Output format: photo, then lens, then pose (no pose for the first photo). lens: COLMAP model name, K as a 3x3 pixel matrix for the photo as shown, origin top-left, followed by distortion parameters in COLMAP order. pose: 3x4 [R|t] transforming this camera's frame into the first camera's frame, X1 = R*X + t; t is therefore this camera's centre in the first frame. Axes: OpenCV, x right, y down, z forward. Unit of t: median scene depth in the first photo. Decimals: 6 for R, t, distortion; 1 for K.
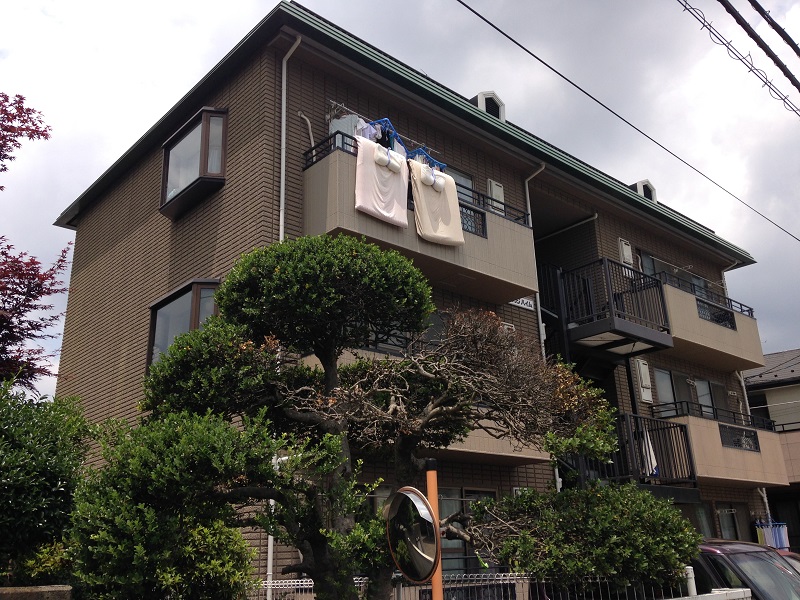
lens RADIAL K [[734.2, 0, 404.8], [0, 734.2, 293.8], [0, 0, 1]] dist [0.199773, -0.332114]
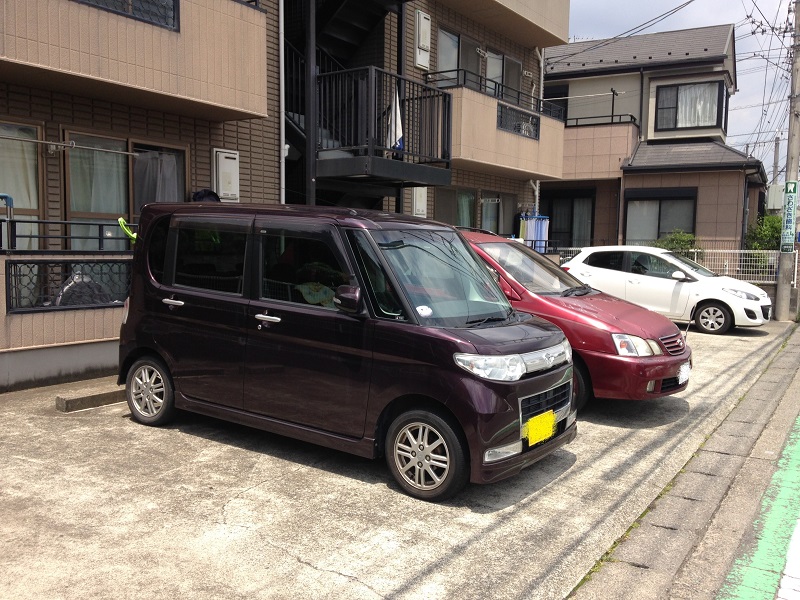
lens RADIAL K [[734.2, 0, 404.8], [0, 734.2, 293.8], [0, 0, 1]] dist [0.199773, -0.332114]
pose [[0.975313, 0.040278, 0.217124, 0.130341], [-0.123056, 0.915548, 0.382922, 0.057427], [-0.183364, -0.400188, 0.897902, 0.155371]]
